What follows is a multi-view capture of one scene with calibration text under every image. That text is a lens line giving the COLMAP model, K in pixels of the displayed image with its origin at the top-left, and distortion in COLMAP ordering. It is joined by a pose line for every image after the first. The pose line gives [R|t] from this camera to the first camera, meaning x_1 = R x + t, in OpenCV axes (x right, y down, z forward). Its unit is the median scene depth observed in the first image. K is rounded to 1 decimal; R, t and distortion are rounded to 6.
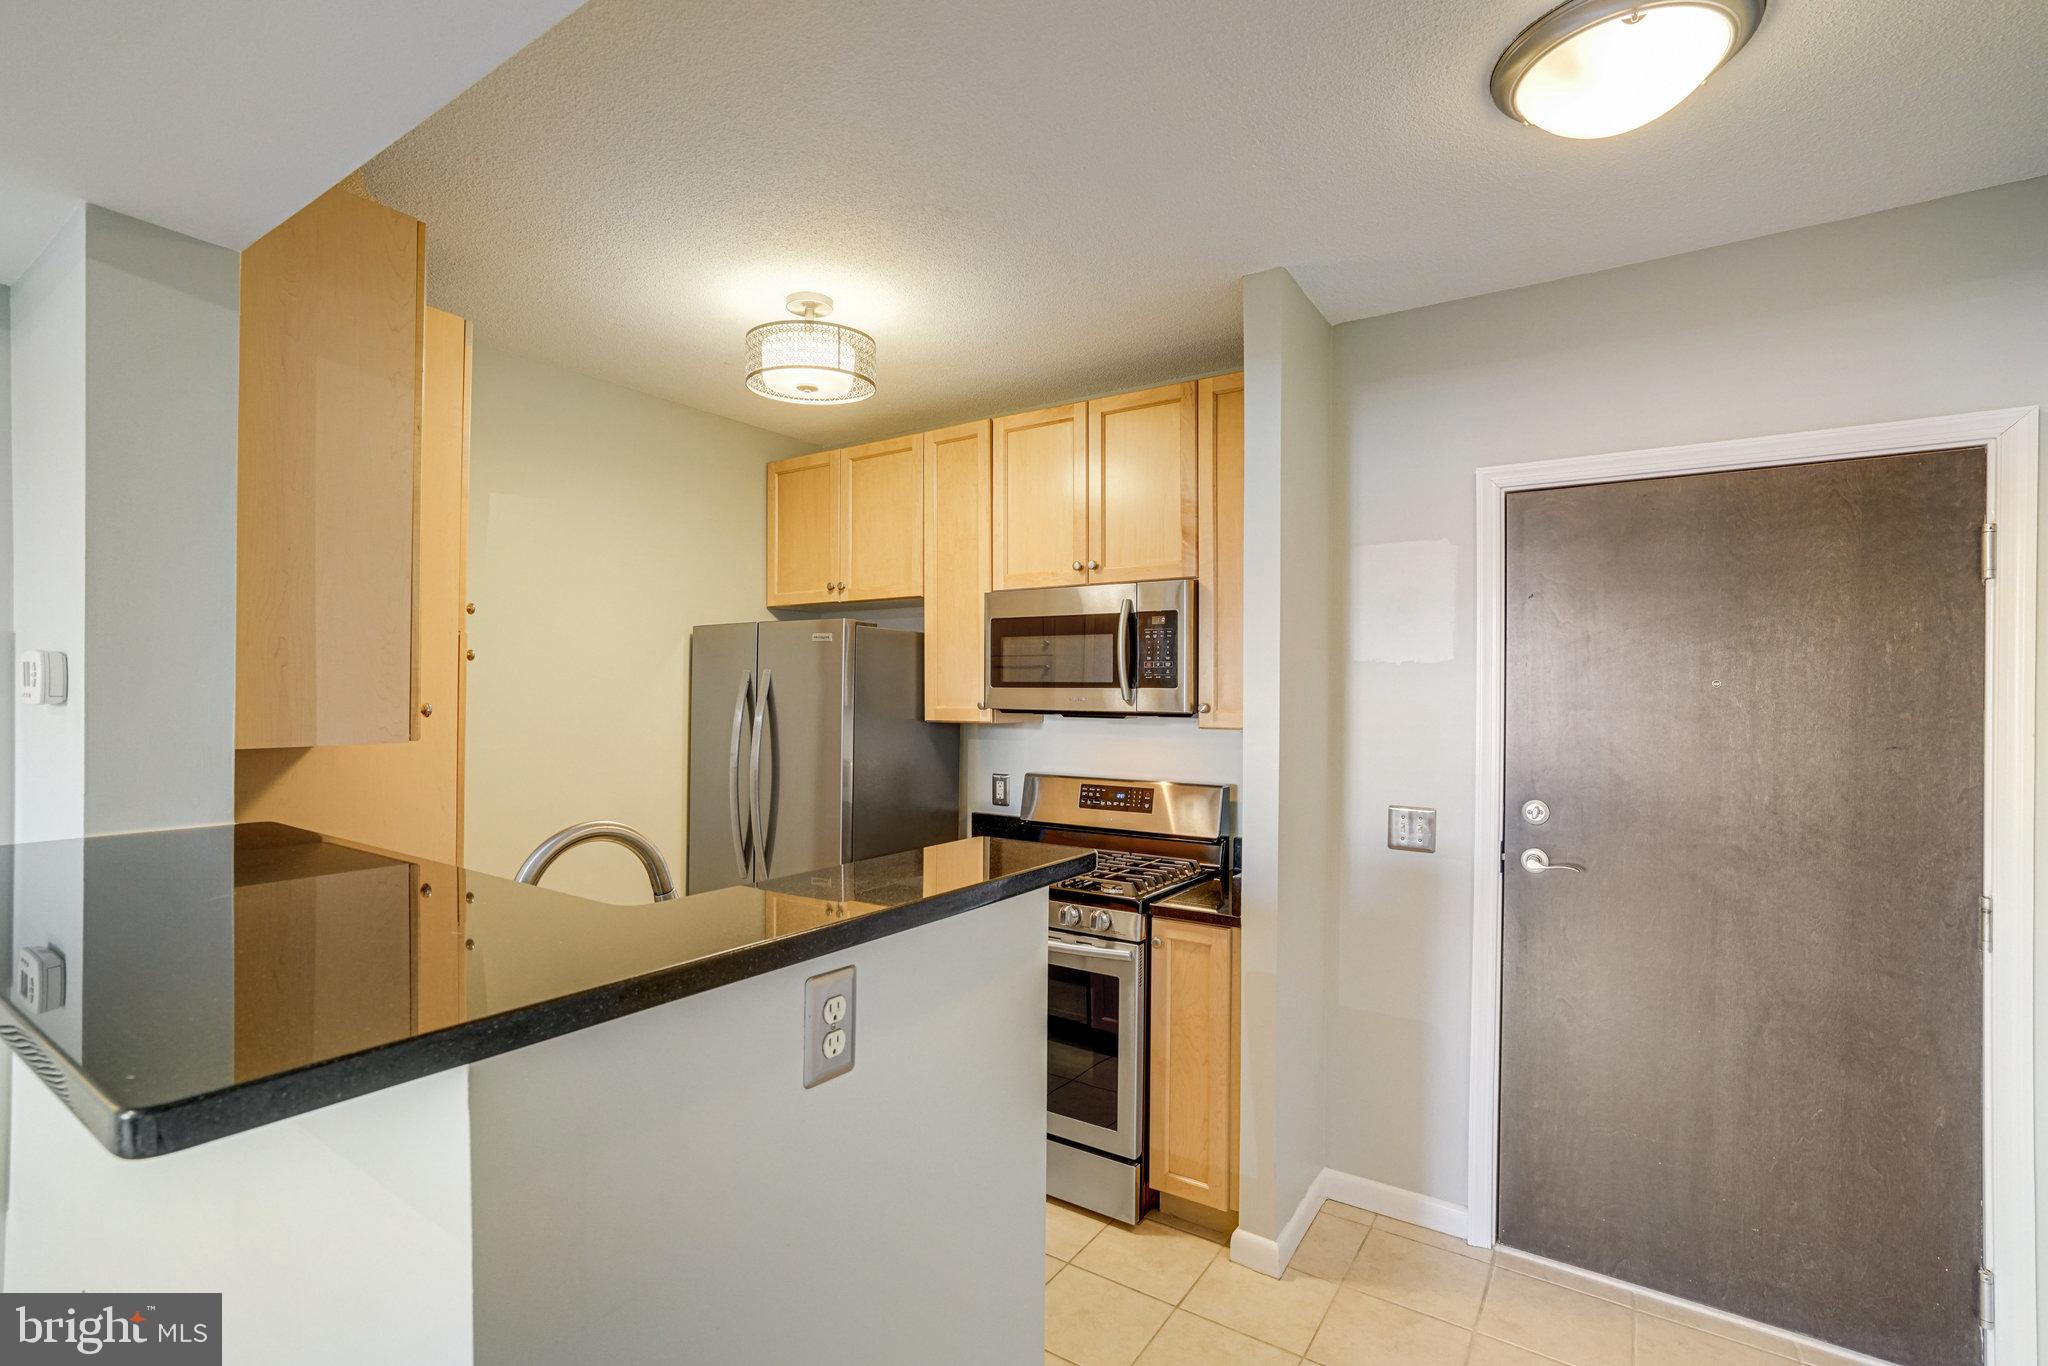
lens RADIAL K [[960.5, 0, 1026.0], [0, 960.5, 685.3], [0, 0, 1]] dist [-0.037610, 0.016814]
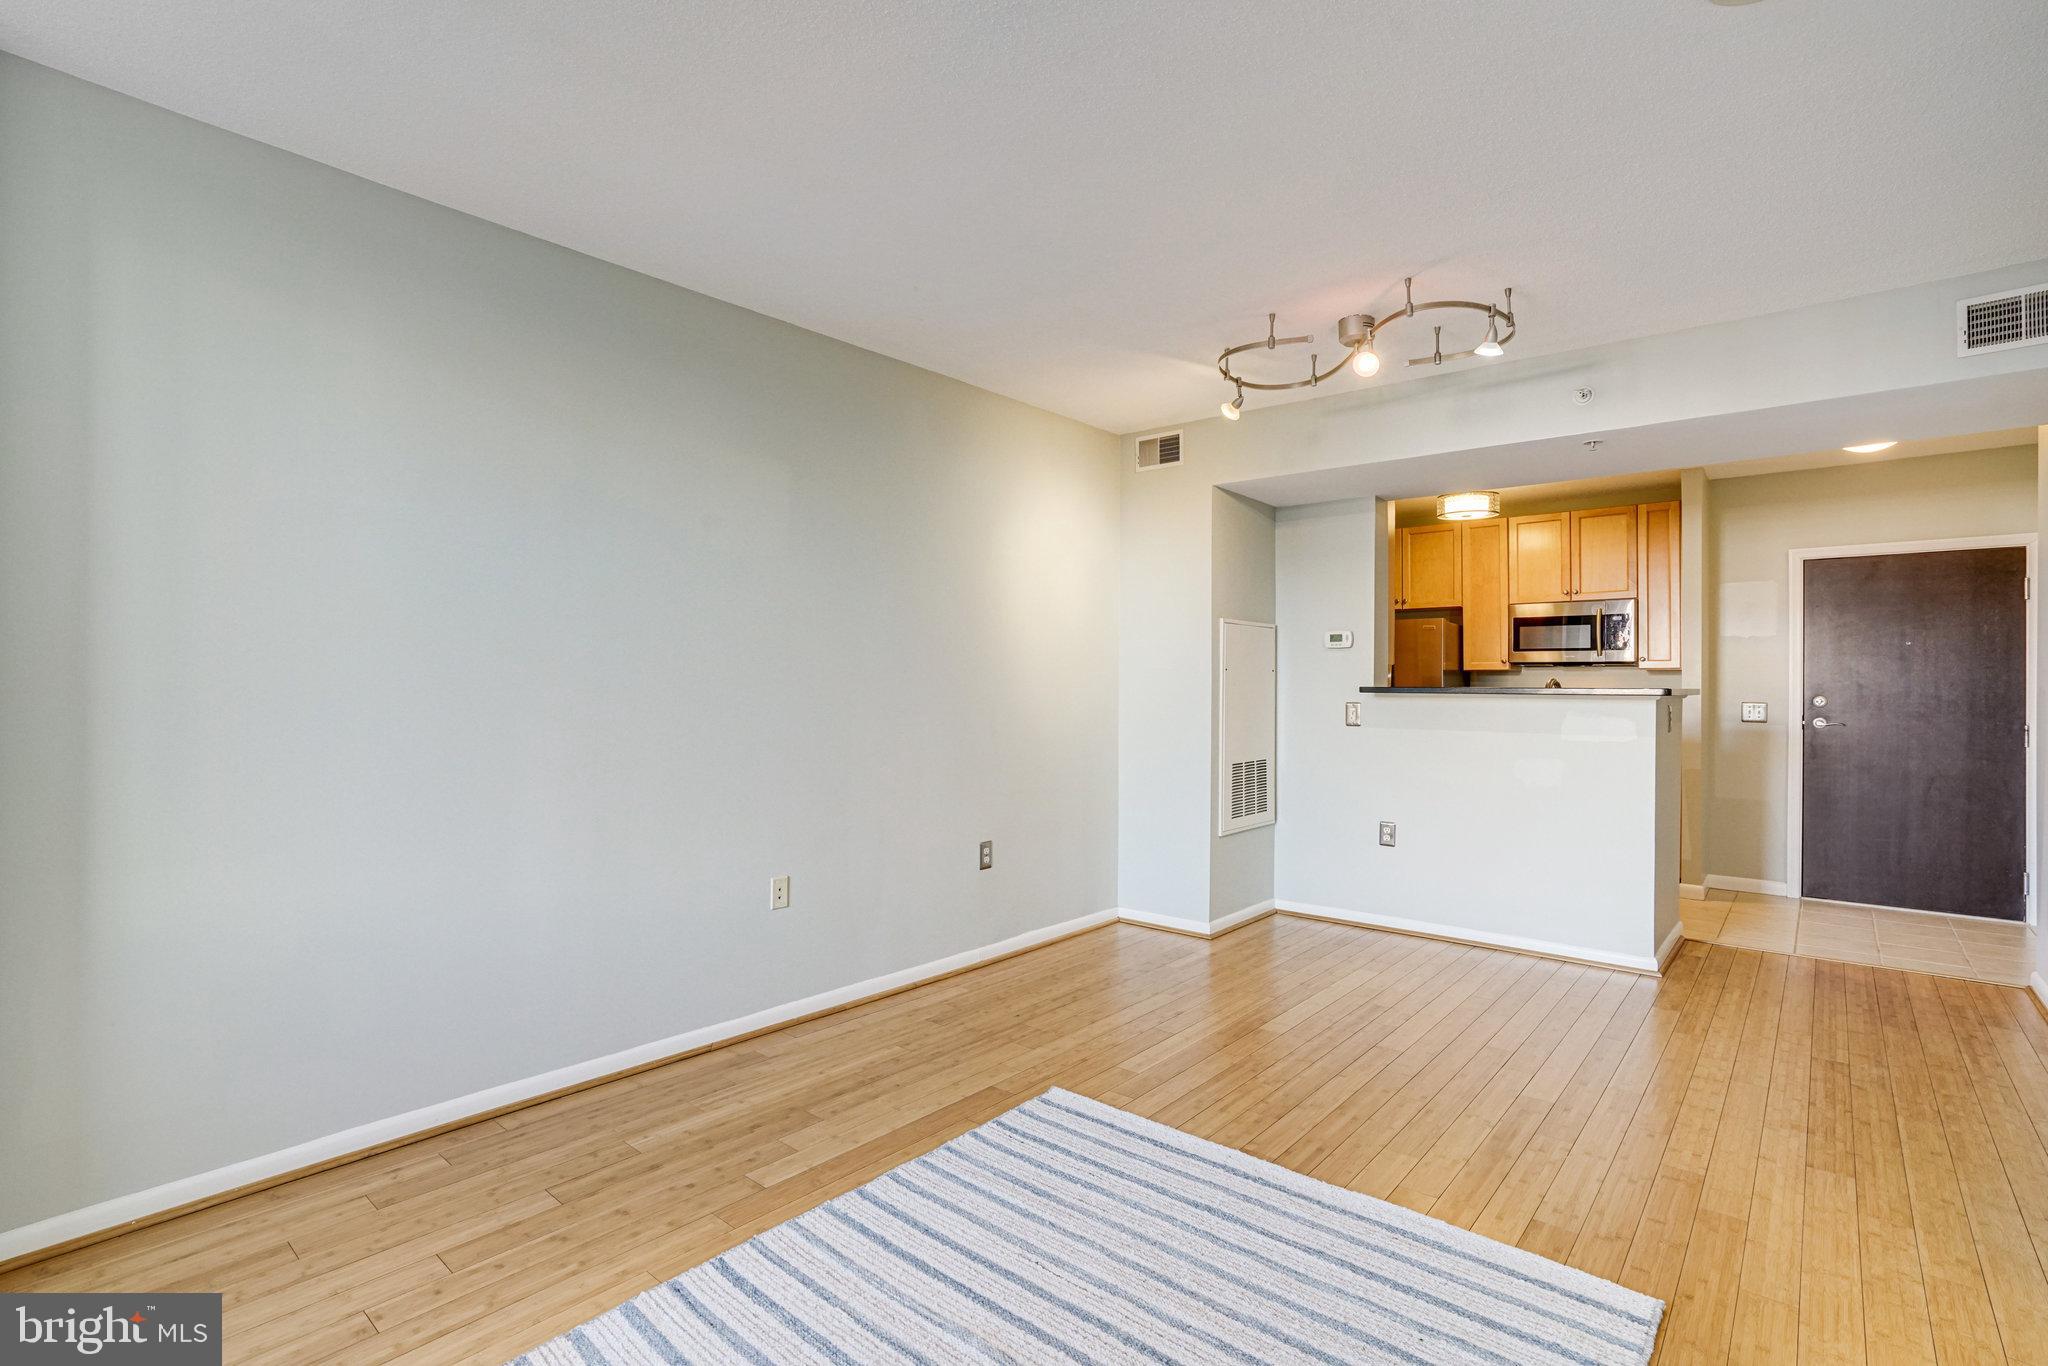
lens RADIAL K [[960.5, 0, 1027.5], [0, 960.5, 678.6], [0, 0, 1]] dist [-0.037610, 0.016814]
pose [[0.993617, -0.000946, -0.112802, -0.854277], [0.000460, 0.999991, -0.004334, 0.068624], [0.112805, 0.004254, 0.993608, -1.137182]]
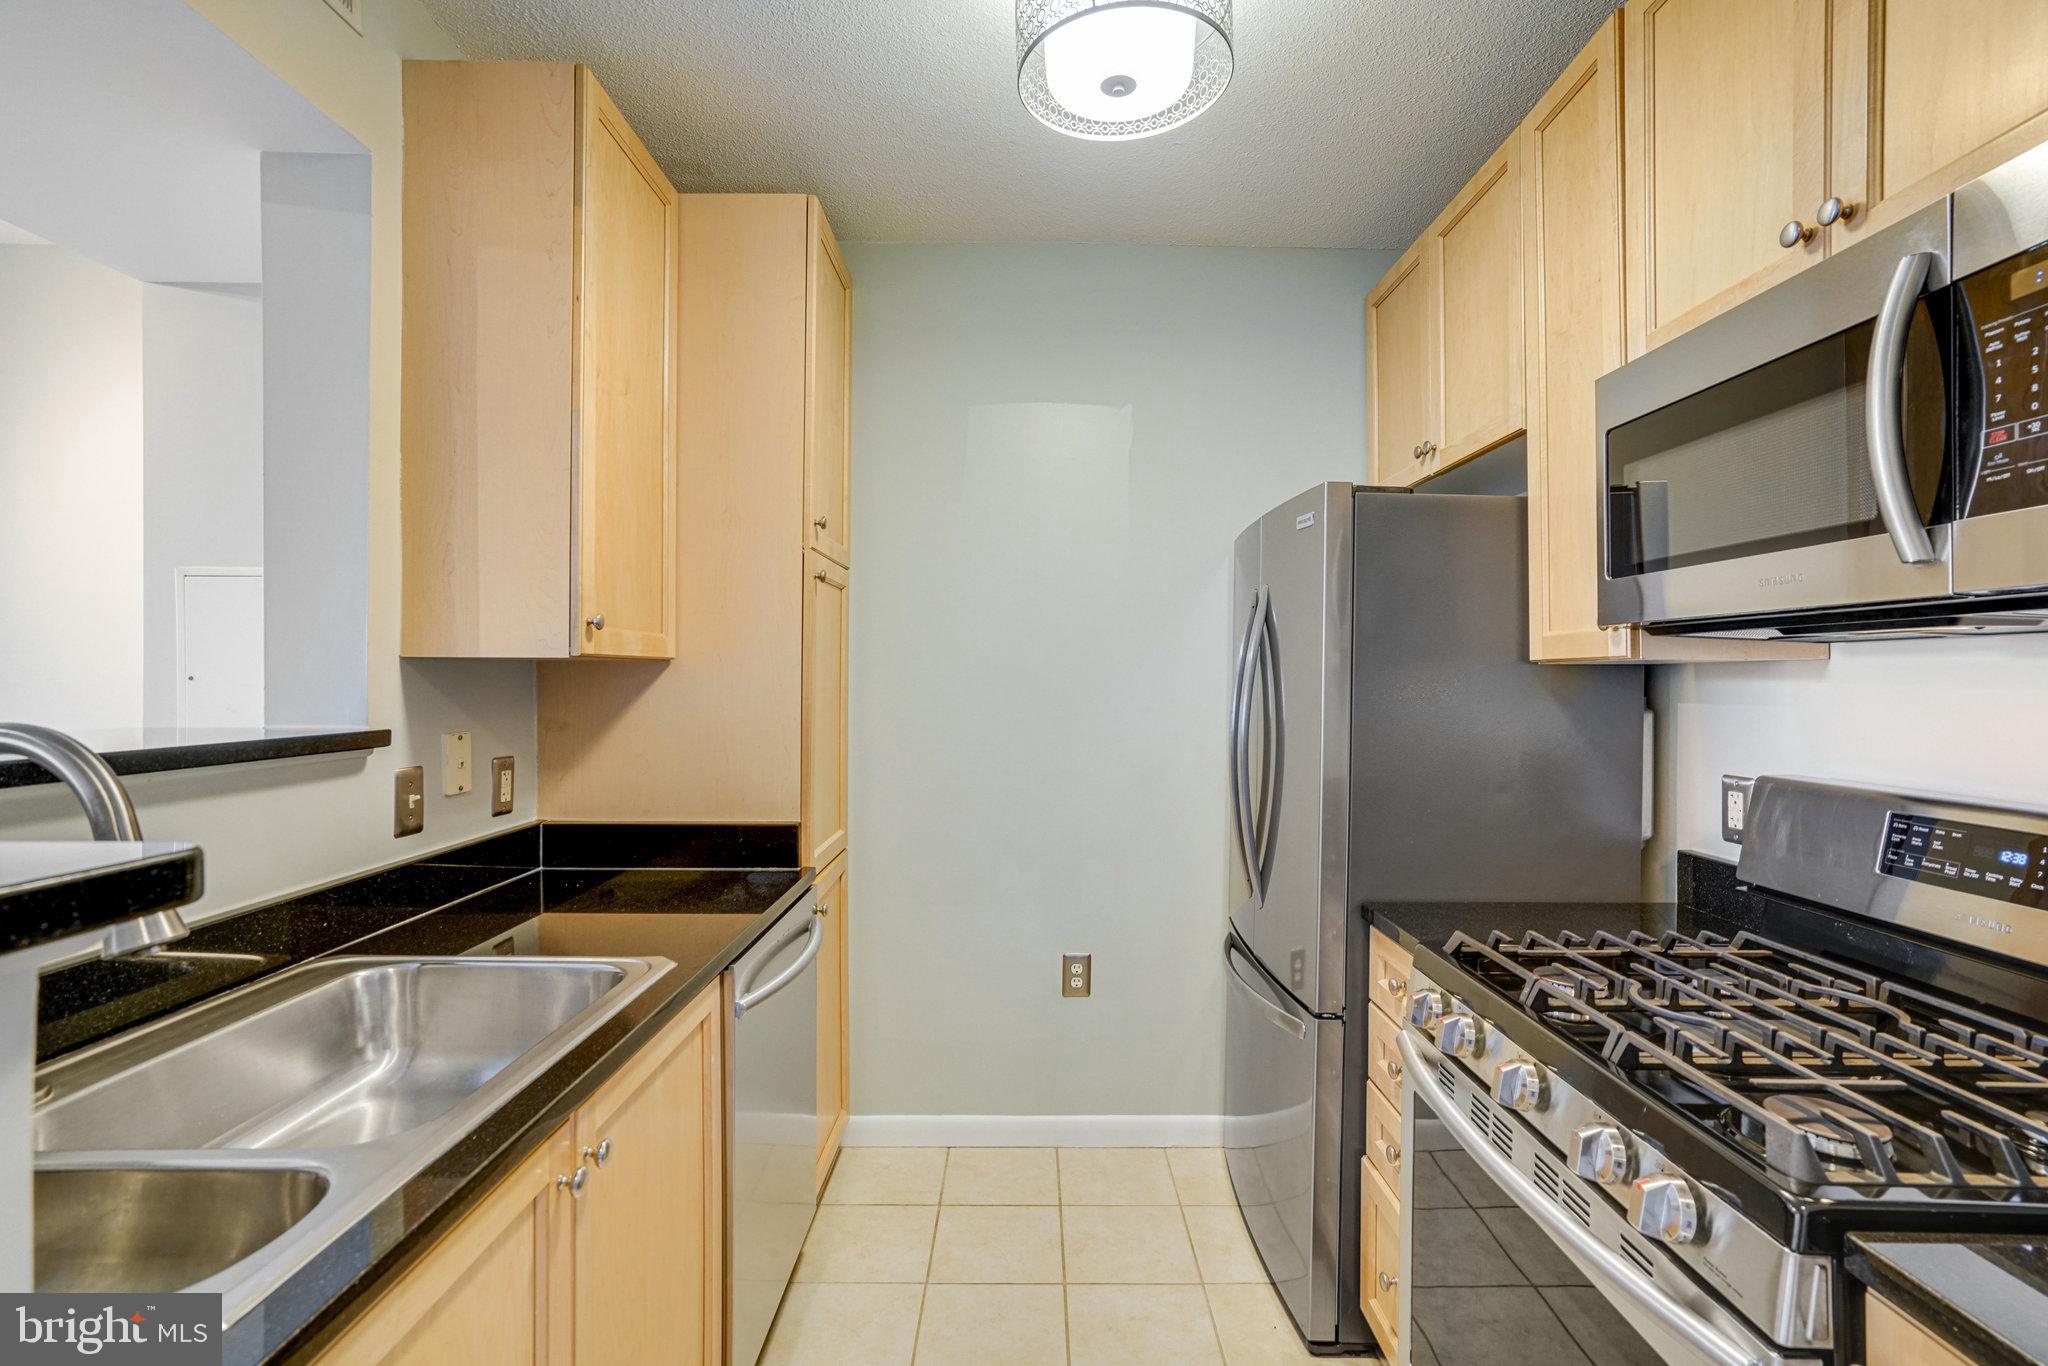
lens RADIAL K [[941.1, 0, 1028.8], [0, 941.1, 670.2], [0, 0, 1]] dist [0.002122, 0.004363]
pose [[0.566362, -0.009664, -0.824100, 0.188376], [0.003973, 0.999952, -0.008996, 0.051215], [0.824147, 0.001821, 0.566373, 0.533927]]
